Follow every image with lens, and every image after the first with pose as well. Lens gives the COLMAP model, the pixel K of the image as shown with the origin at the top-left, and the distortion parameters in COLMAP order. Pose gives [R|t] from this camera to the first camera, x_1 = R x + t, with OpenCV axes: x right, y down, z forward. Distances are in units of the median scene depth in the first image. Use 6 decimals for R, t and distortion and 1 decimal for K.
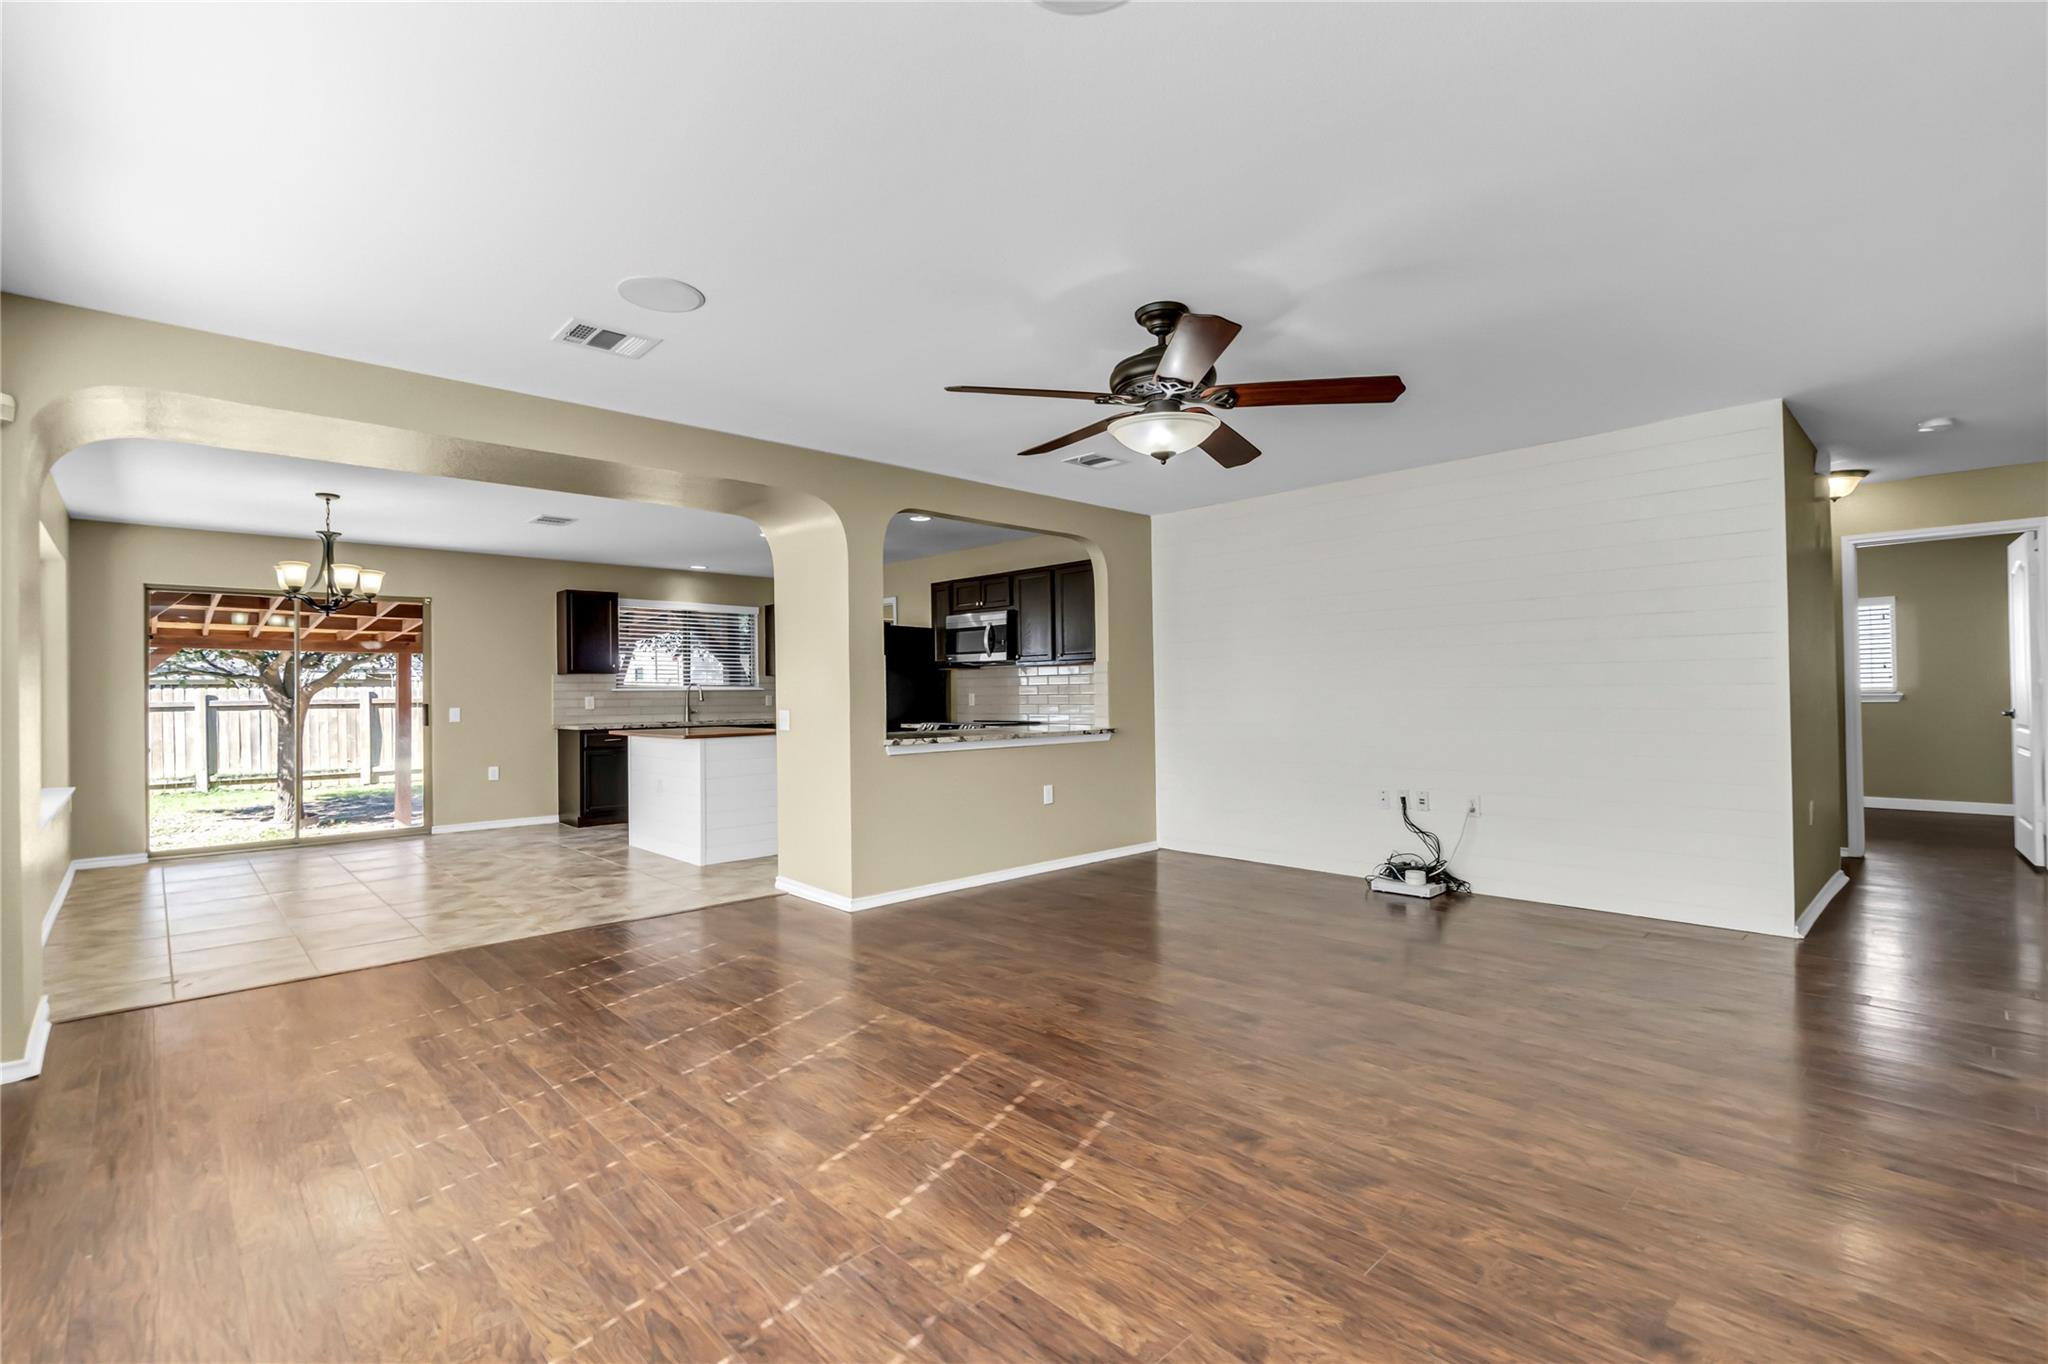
lens RADIAL K [[916.2, 0, 1014.4], [0, 916.2, 680.1], [0, 0, 1]] dist [-0.001863, -0.000794]
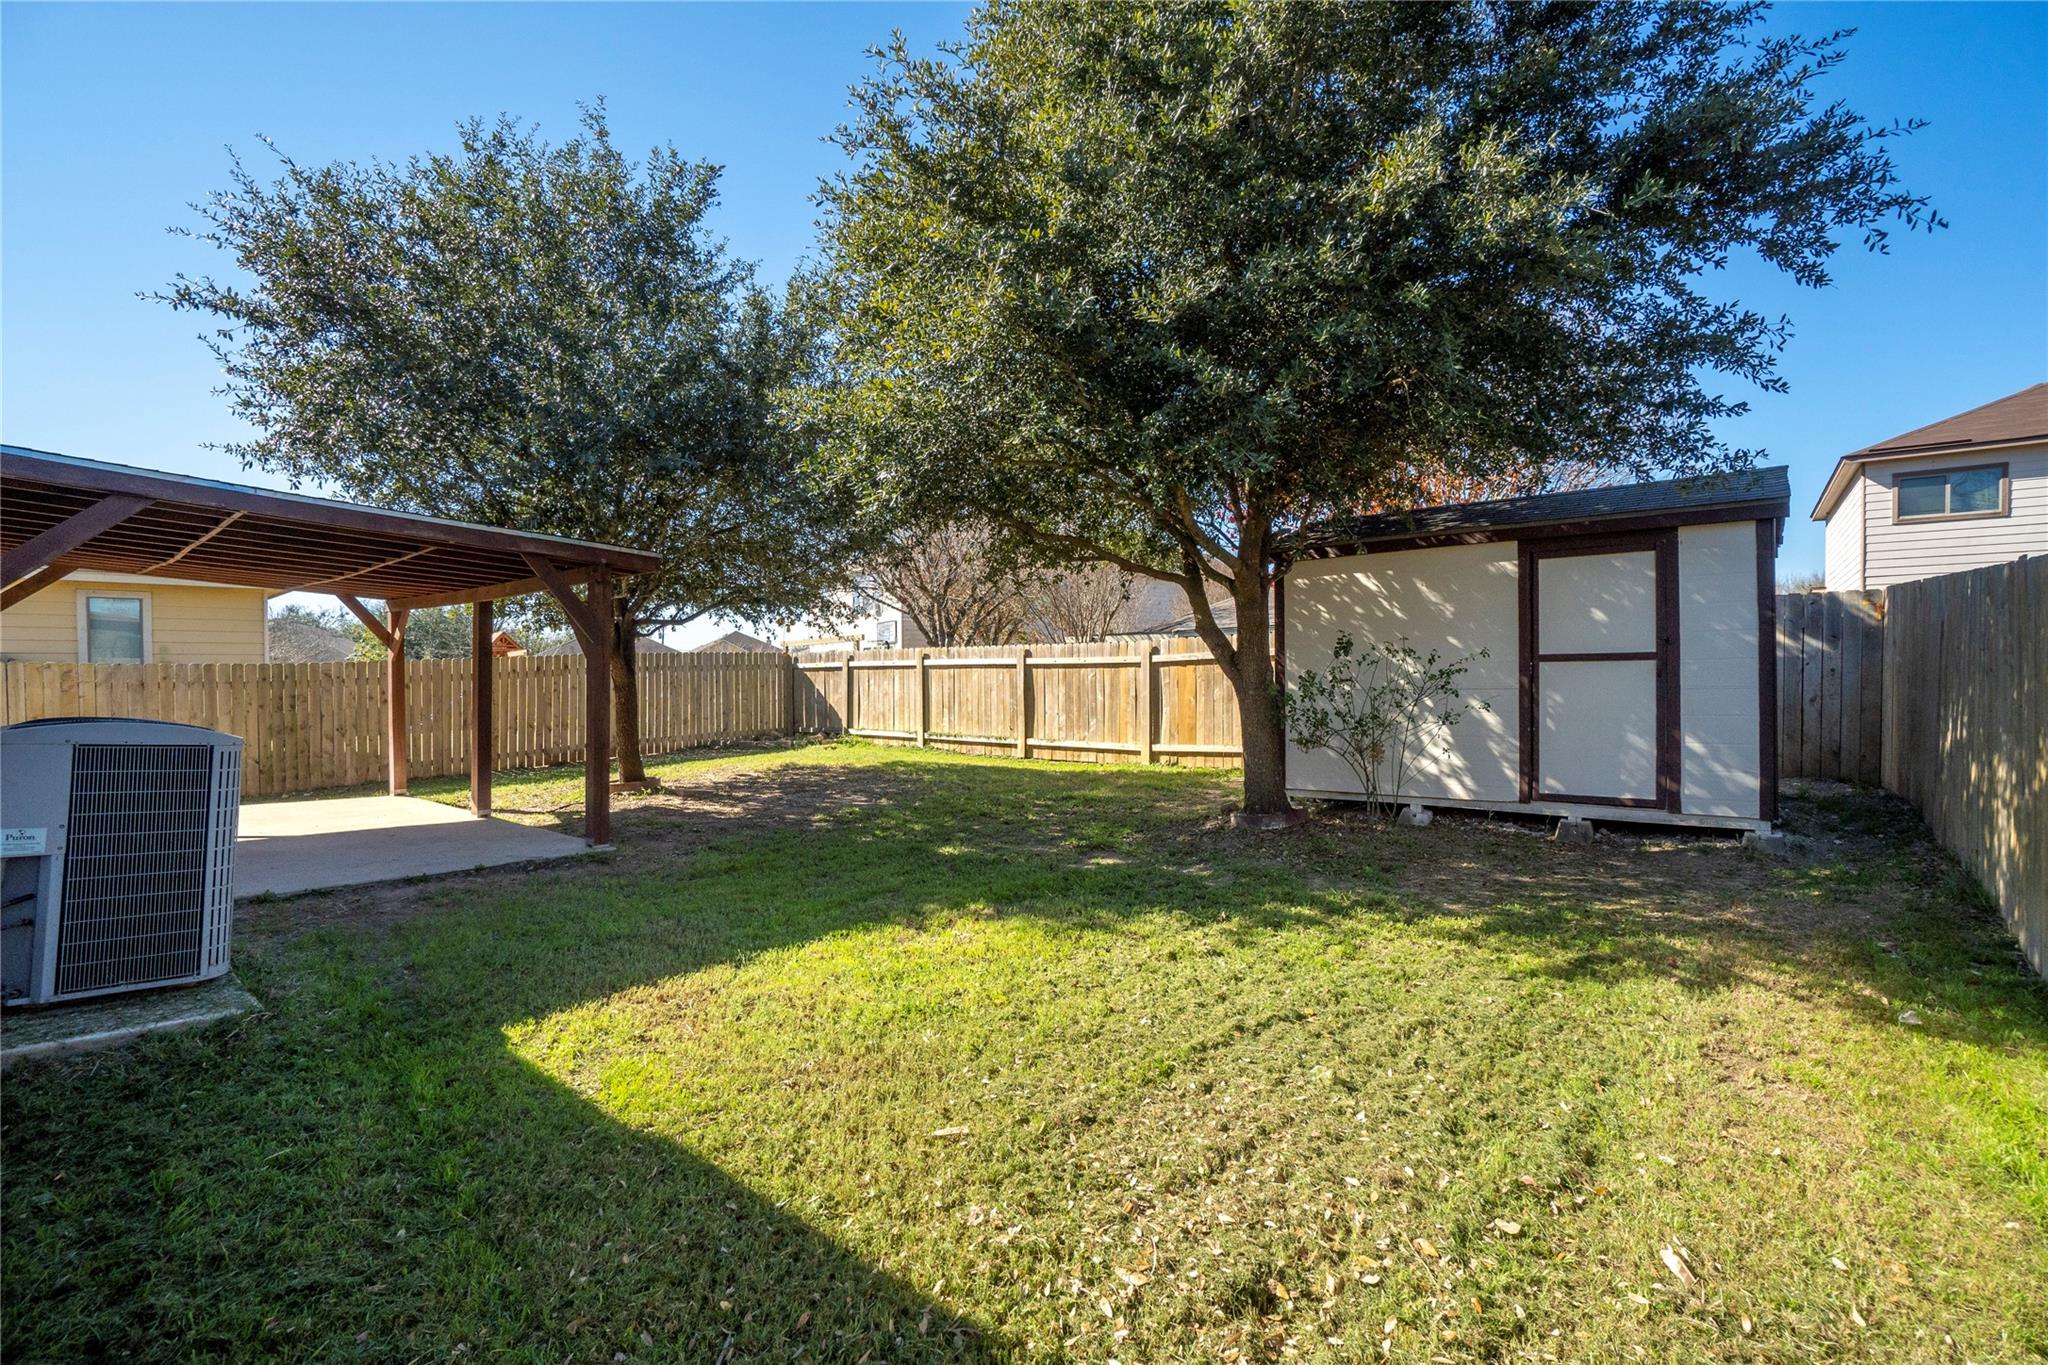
lens RADIAL K [[895.3, 0, 1021.9], [0, 895.3, 686.8], [0, 0, 1]] dist [-0.004241, 0.000117]
pose [[0.144146, 0.030595, -0.989083, 0.283097], [0.014803, 0.999343, 0.033070, 0.044632], [0.989446, -0.019409, 0.143598, 2.050586]]
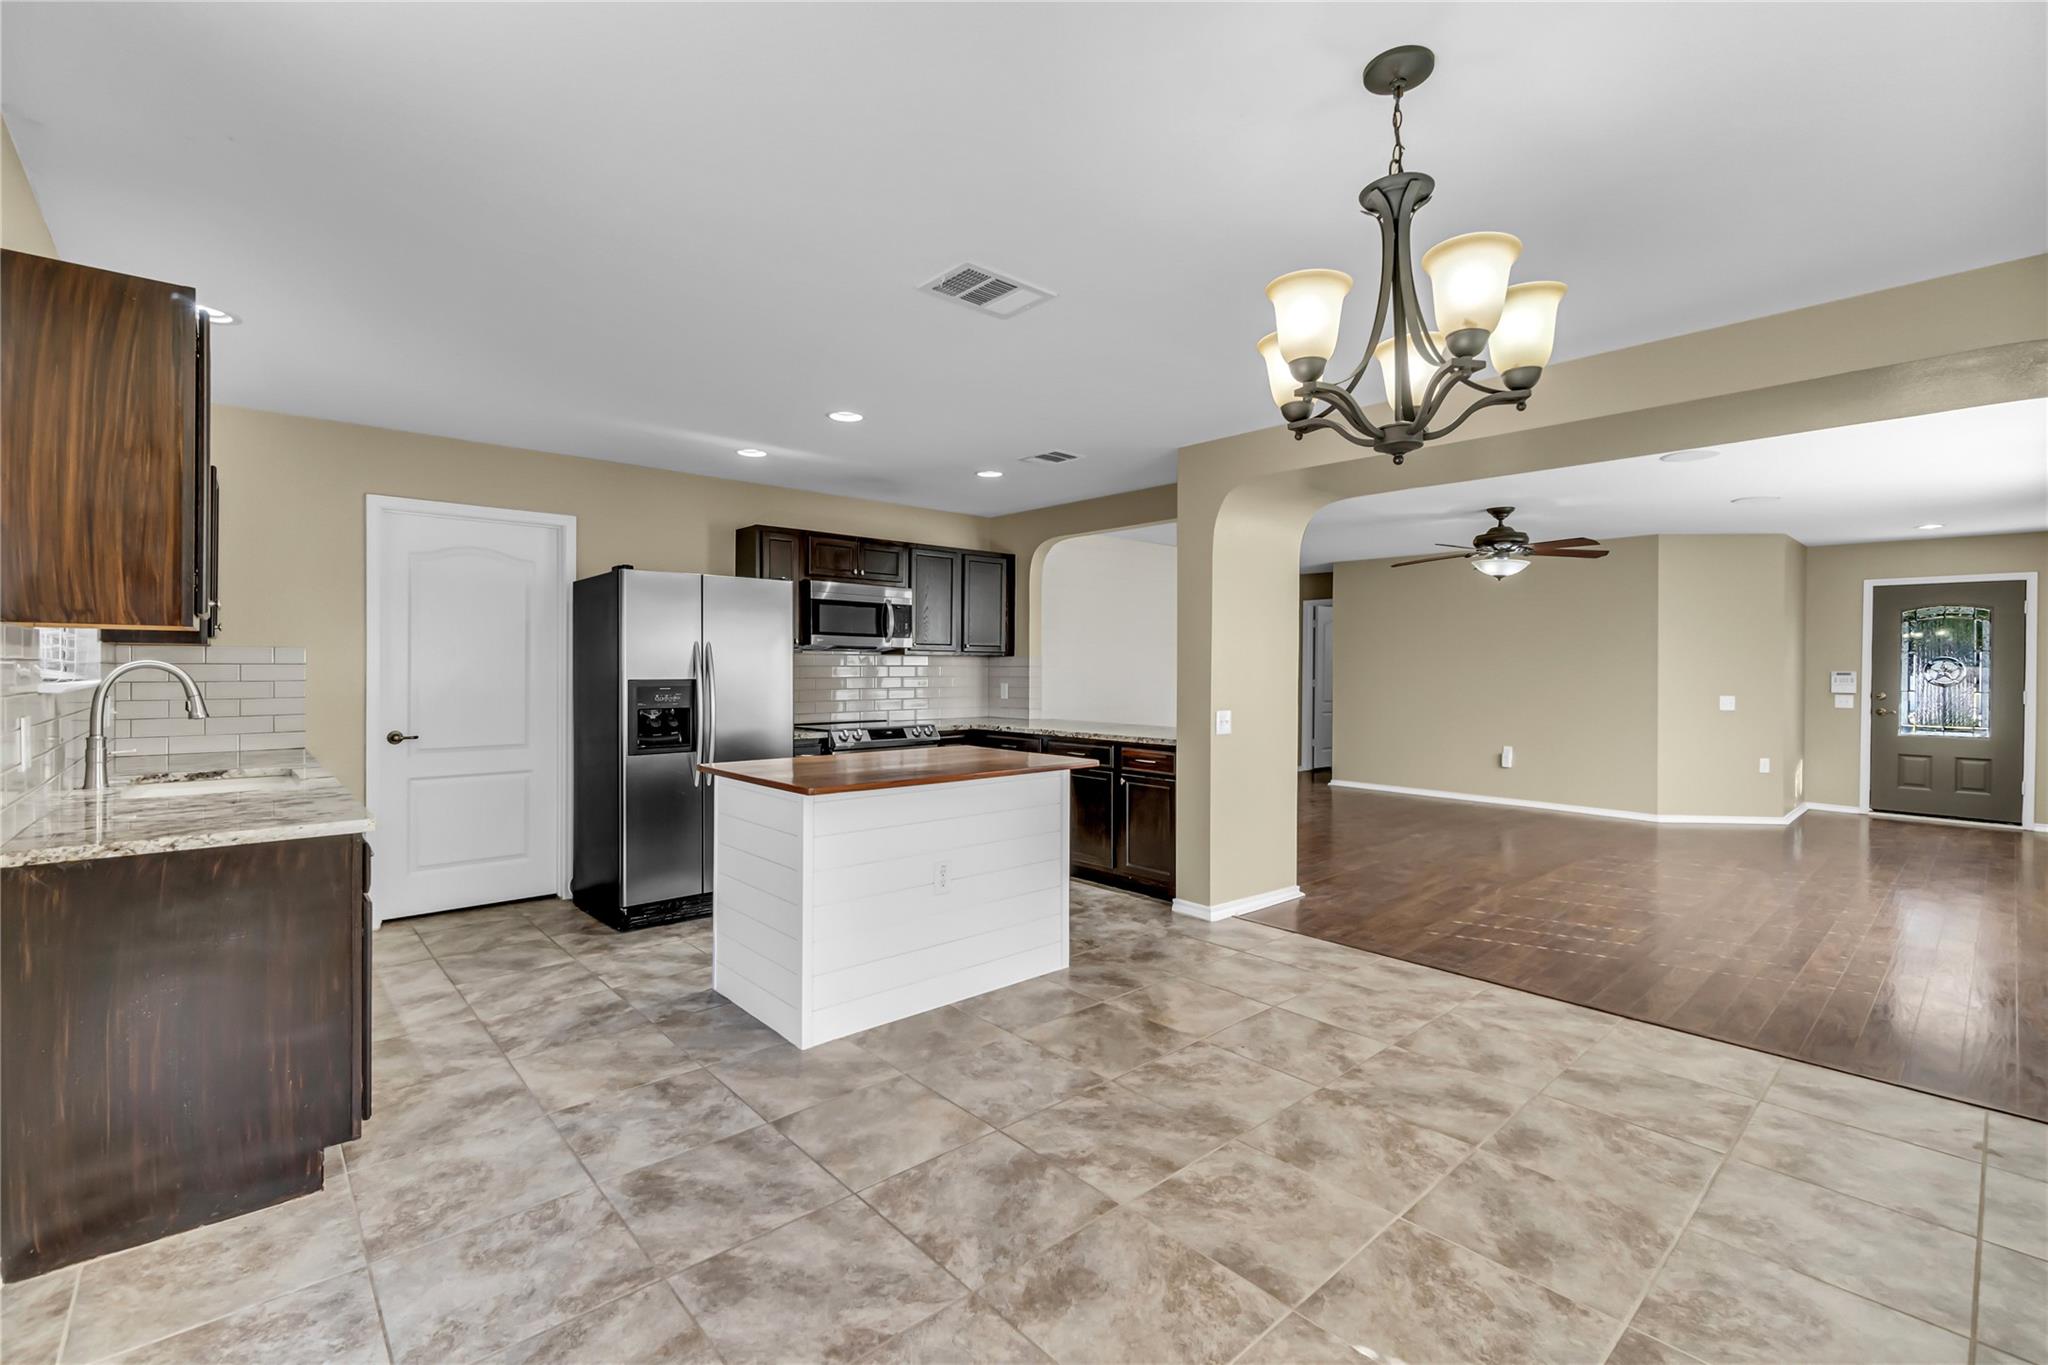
lens RADIAL K [[889.6, 0, 1021.1], [0, 889.6, 666.6], [0, 0, 1]] dist [-0.006851, 0.003041]
pose [[0.030597, 0.012586, 0.999453, -0.811325], [-0.018236, 0.999761, -0.012032, 0.003268], [-0.999365, -0.017858, 0.030819, 0.860517]]
